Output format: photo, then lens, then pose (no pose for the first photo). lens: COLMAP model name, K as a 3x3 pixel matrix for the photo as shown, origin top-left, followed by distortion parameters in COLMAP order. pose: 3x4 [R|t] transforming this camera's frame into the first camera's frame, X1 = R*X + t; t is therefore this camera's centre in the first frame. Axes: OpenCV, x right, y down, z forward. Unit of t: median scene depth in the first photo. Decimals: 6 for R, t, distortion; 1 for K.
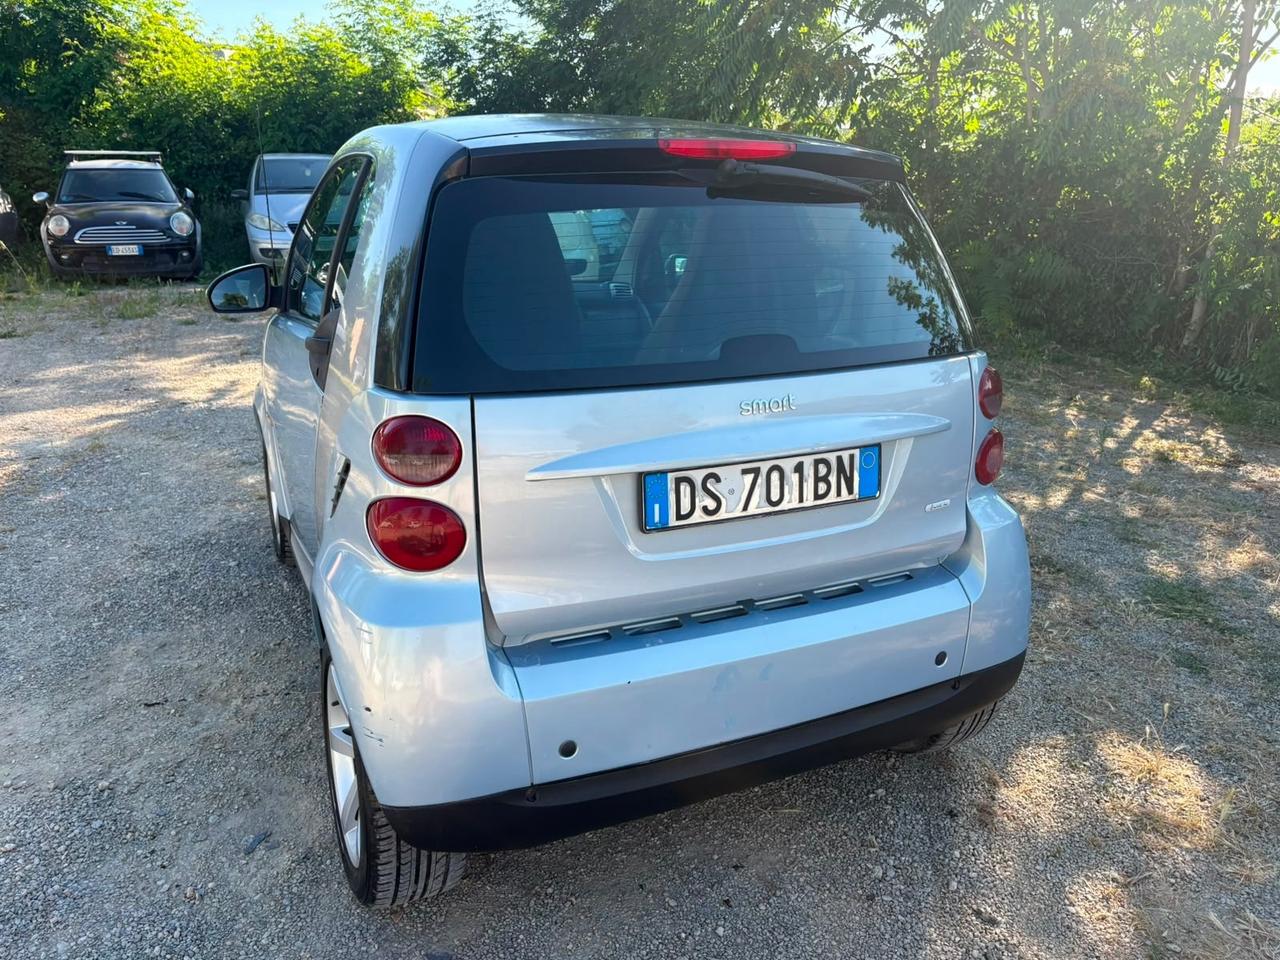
lens RADIAL K [[954.0, 0, 638.4], [0, 954.0, 478.4], [0, 0, 1]] dist [0.055796, -0.070480]
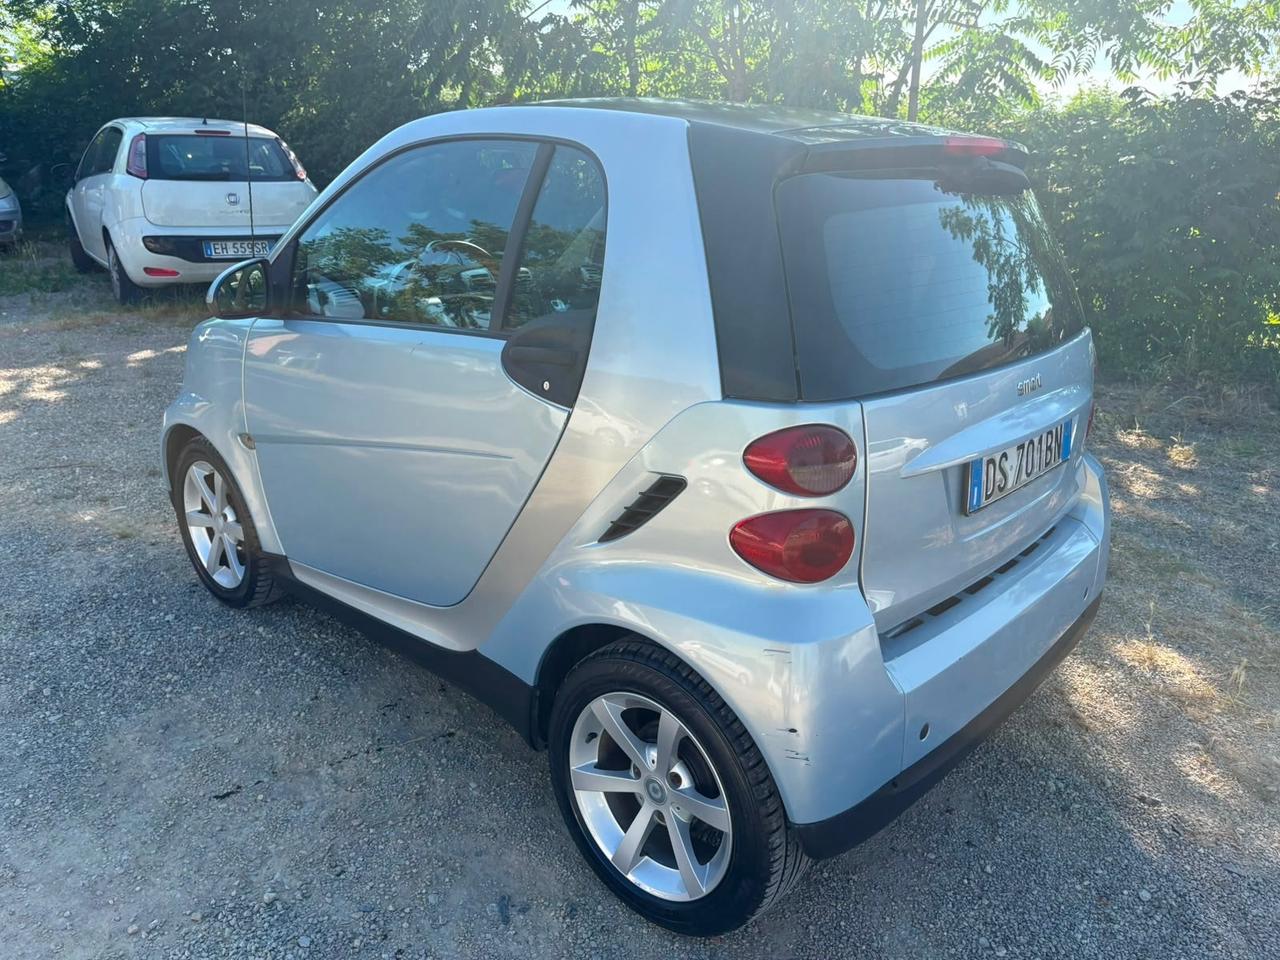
lens RADIAL K [[954.0, 0, 639.7], [0, 954.0, 482.0], [0, 0, 1]] dist [0.055796, -0.070480]
pose [[0.925262, -0.111976, 0.362424, -0.544816], [0.098484, 0.993587, 0.055555, -0.057786], [-0.366320, -0.015710, 0.930356, 0.114309]]
